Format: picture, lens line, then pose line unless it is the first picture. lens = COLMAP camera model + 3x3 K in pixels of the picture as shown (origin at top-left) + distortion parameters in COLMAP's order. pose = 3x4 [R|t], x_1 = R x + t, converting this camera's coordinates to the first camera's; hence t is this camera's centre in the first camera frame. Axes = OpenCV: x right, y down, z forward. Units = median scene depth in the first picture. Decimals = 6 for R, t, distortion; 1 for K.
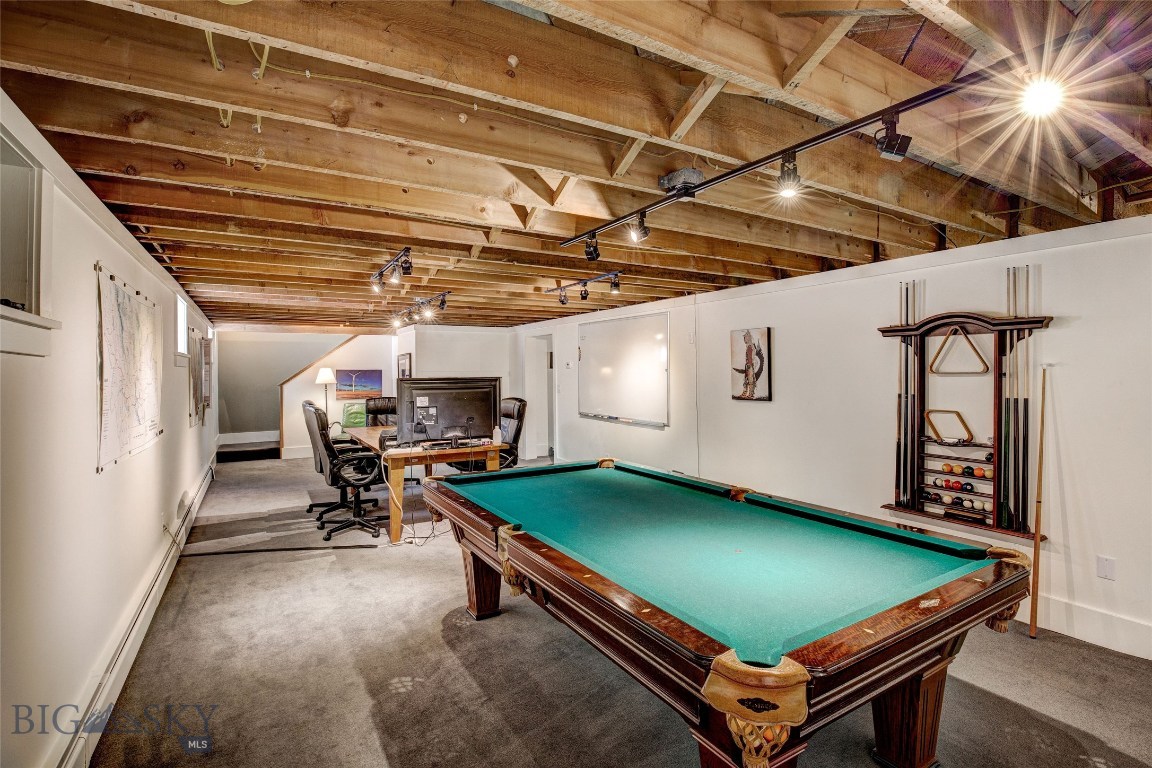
lens RADIAL K [[535.1, 0, 574.7], [0, 535.1, 380.9], [0, 0, 1]] dist [-0.036637, 0.009864]
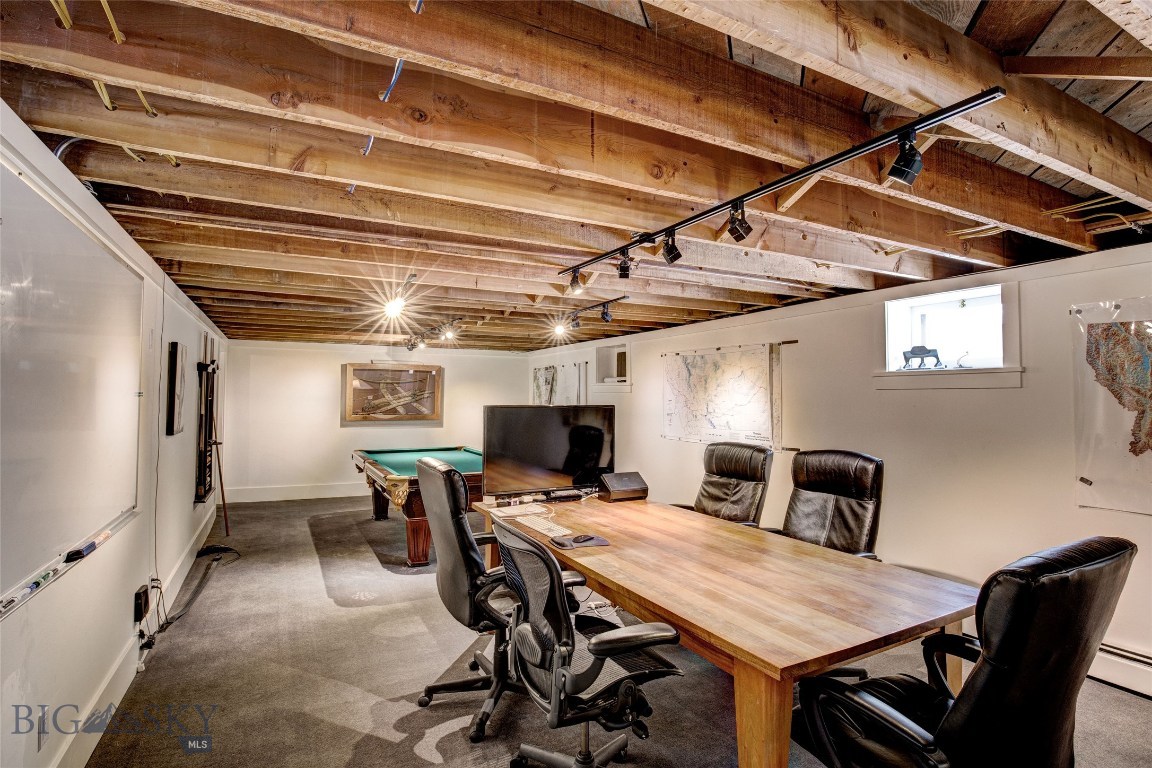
lens RADIAL K [[535.1, 0, 574.7], [0, 535.1, 380.9], [0, 0, 1]] dist [-0.036637, 0.009864]
pose [[0.999921, 0.006577, -0.010754, 0.069620], [-0.007093, 0.998786, -0.048739, 0.003052], [0.010421, 0.048811, 0.998754, -0.116882]]
